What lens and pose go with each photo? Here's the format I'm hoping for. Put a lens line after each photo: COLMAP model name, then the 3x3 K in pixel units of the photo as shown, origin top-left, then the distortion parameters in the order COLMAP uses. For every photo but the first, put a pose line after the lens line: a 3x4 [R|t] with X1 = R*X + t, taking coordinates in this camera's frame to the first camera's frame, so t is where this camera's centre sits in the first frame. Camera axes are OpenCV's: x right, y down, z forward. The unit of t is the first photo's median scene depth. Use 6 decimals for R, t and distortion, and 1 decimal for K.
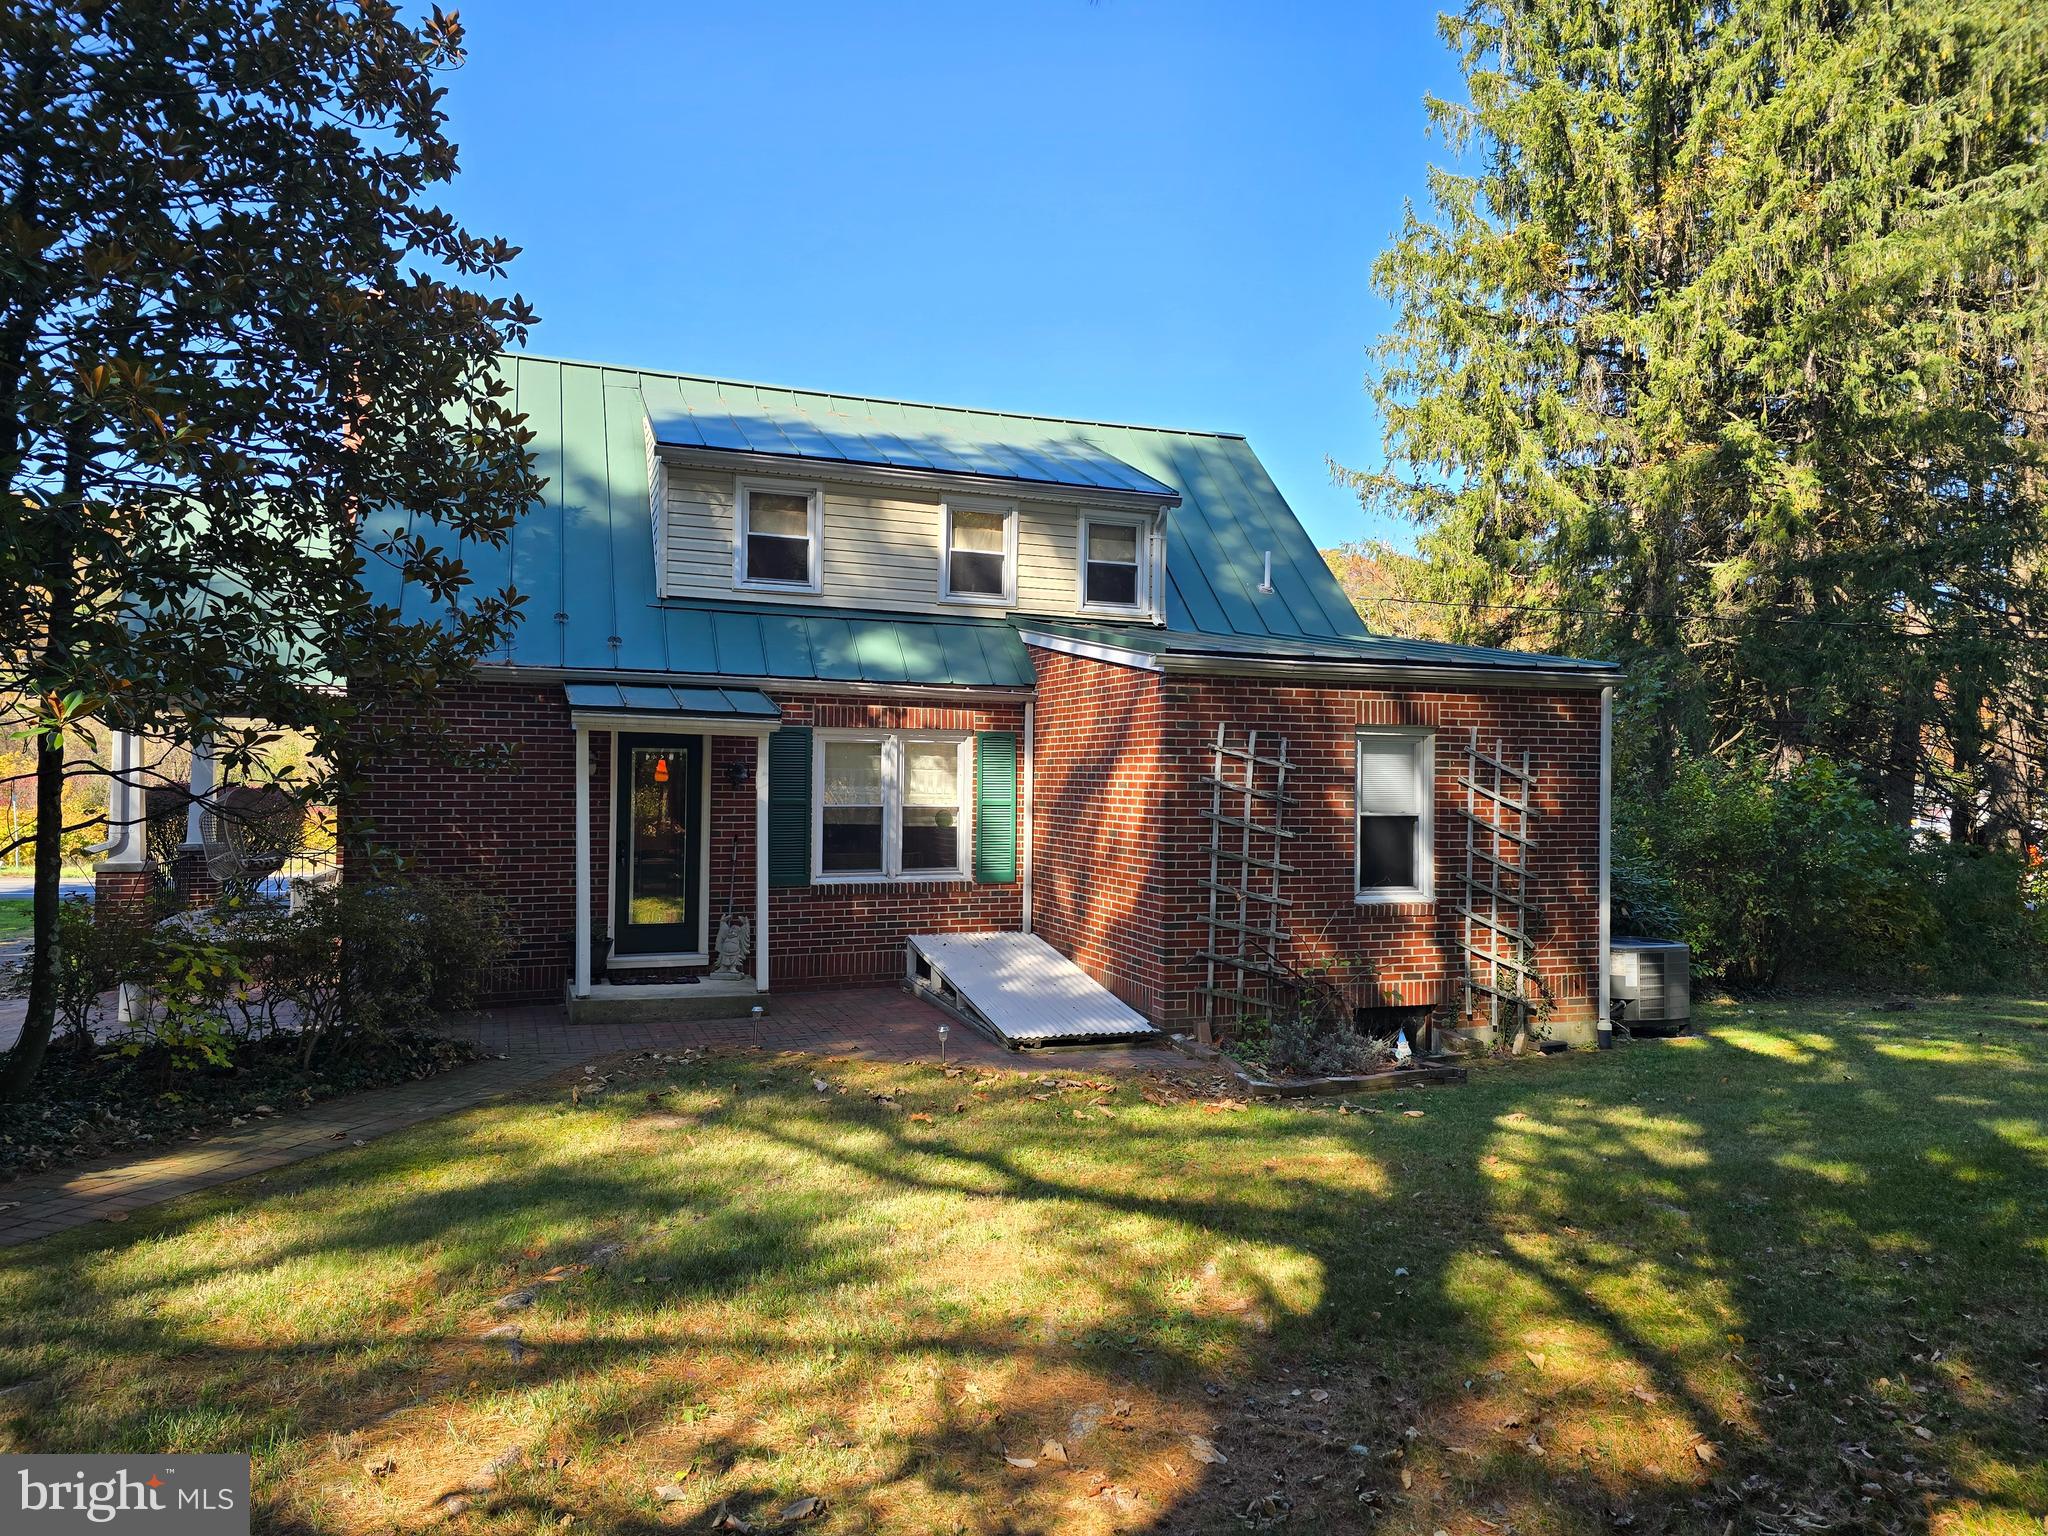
lens RADIAL K [[1367.2, 0, 1029.8], [0, 1367.2, 756.8], [0, 0, 1]] dist [0.070113, -0.068740]
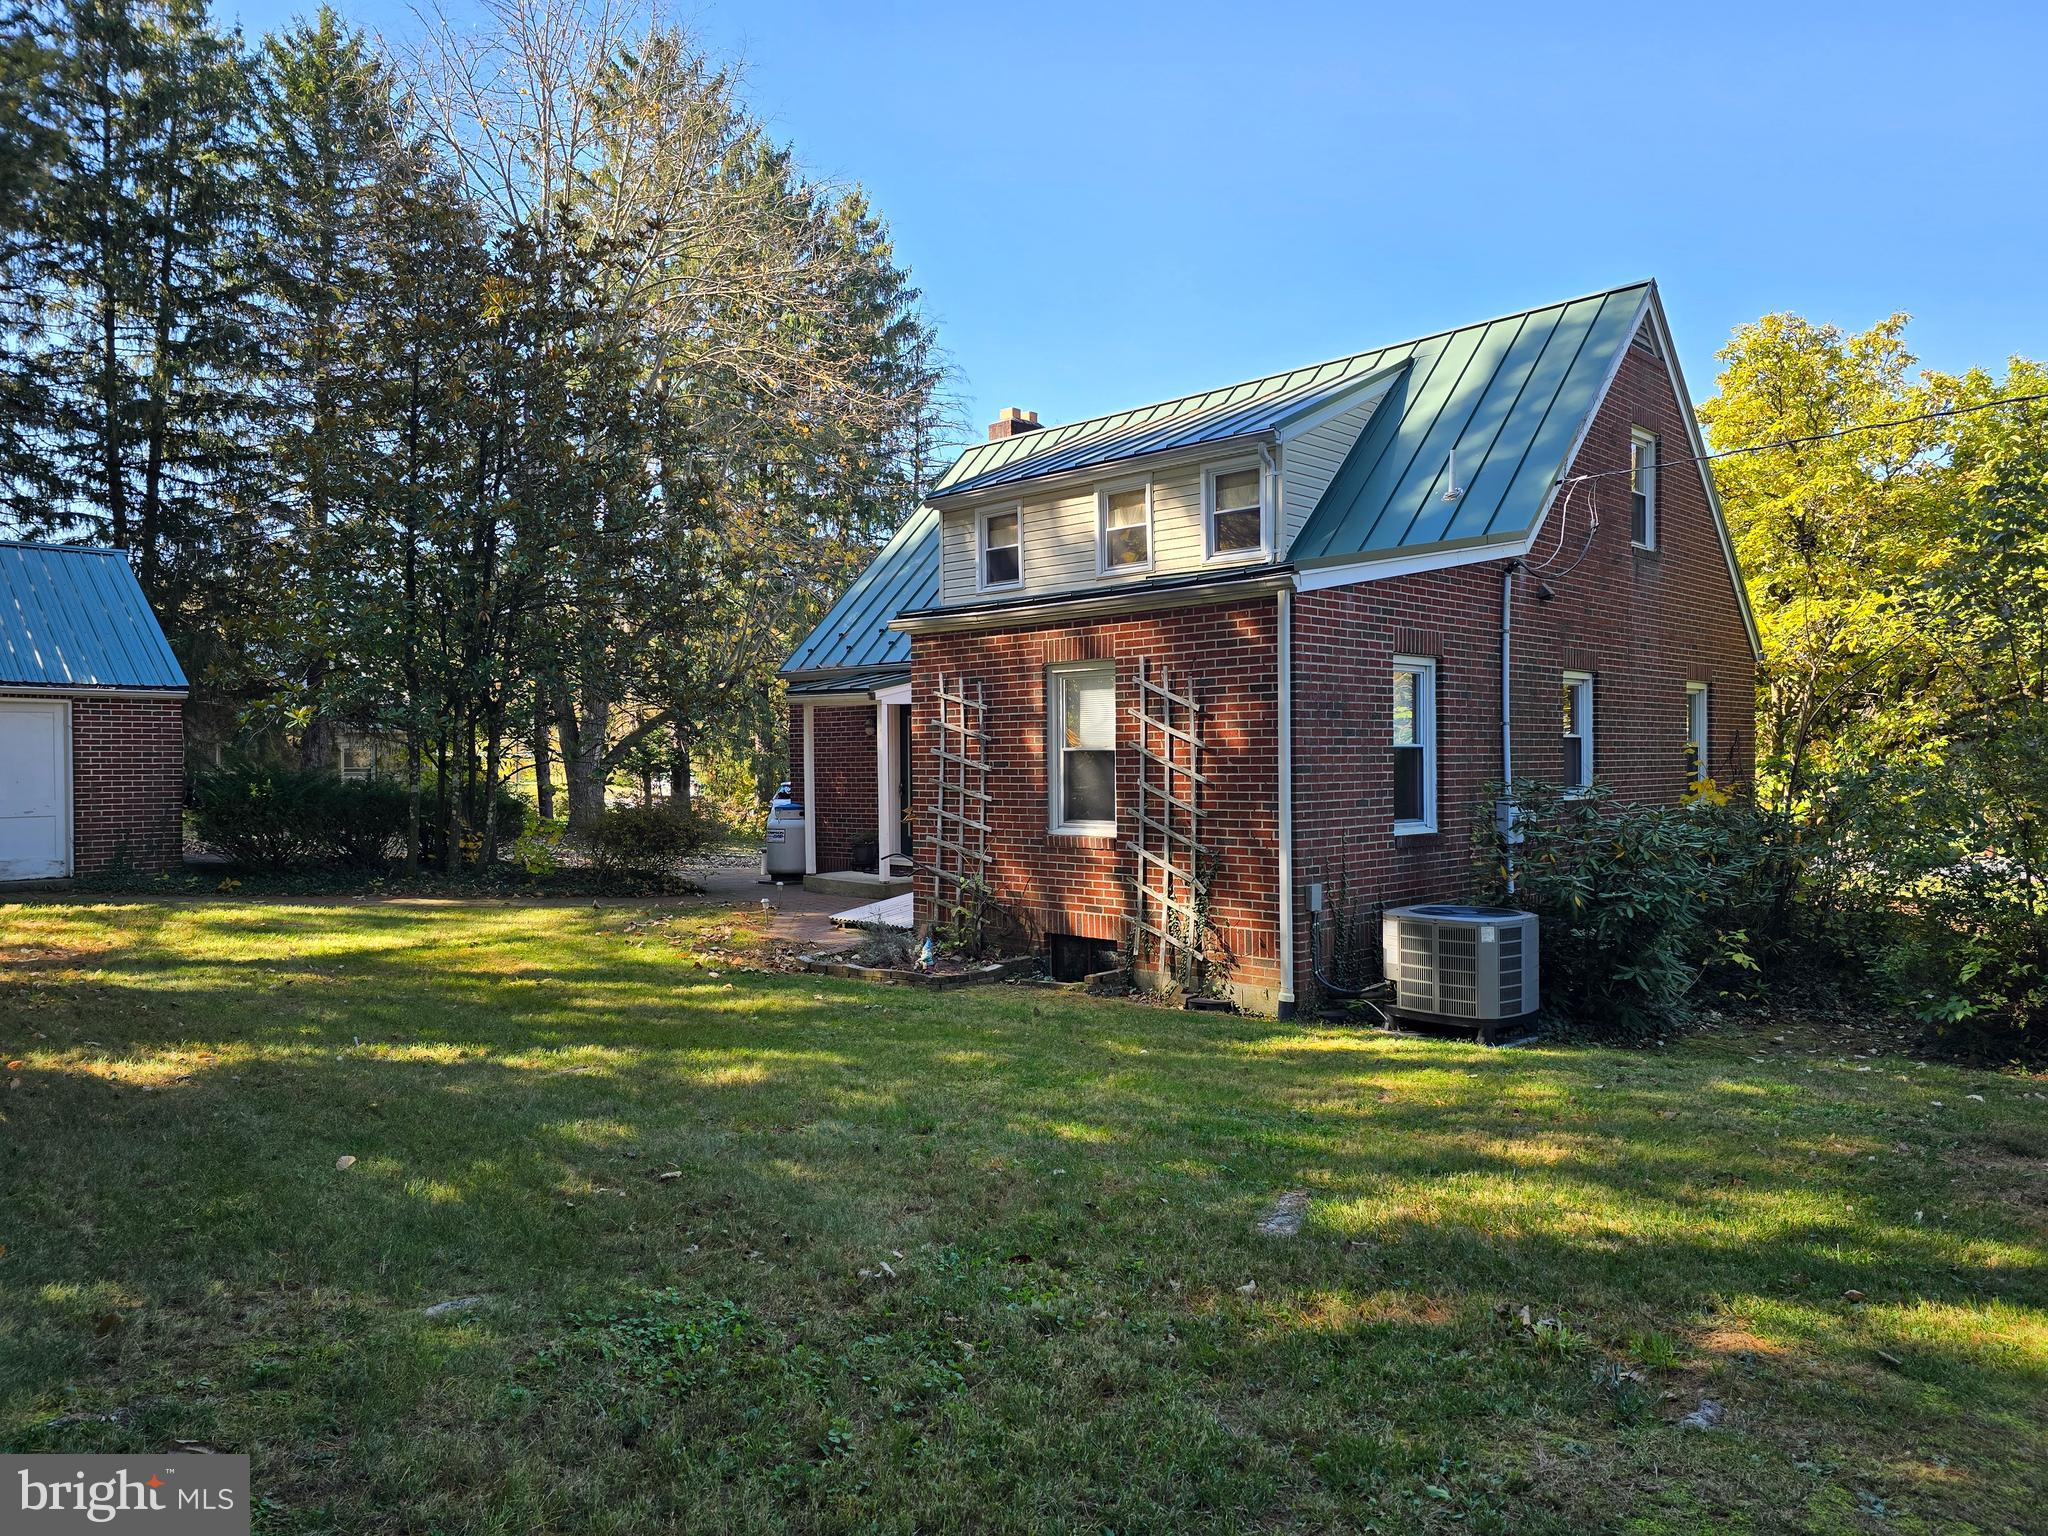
lens RADIAL K [[1367.2, 0, 1029.8], [0, 1367.2, 756.8], [0, 0, 1]] dist [0.070113, -0.068740]
pose [[0.418318, -0.015039, -0.908176, 1.131186], [0.034941, 0.999389, -0.000455, 0.045558], [0.907628, -0.031543, 0.418588, 0.525950]]
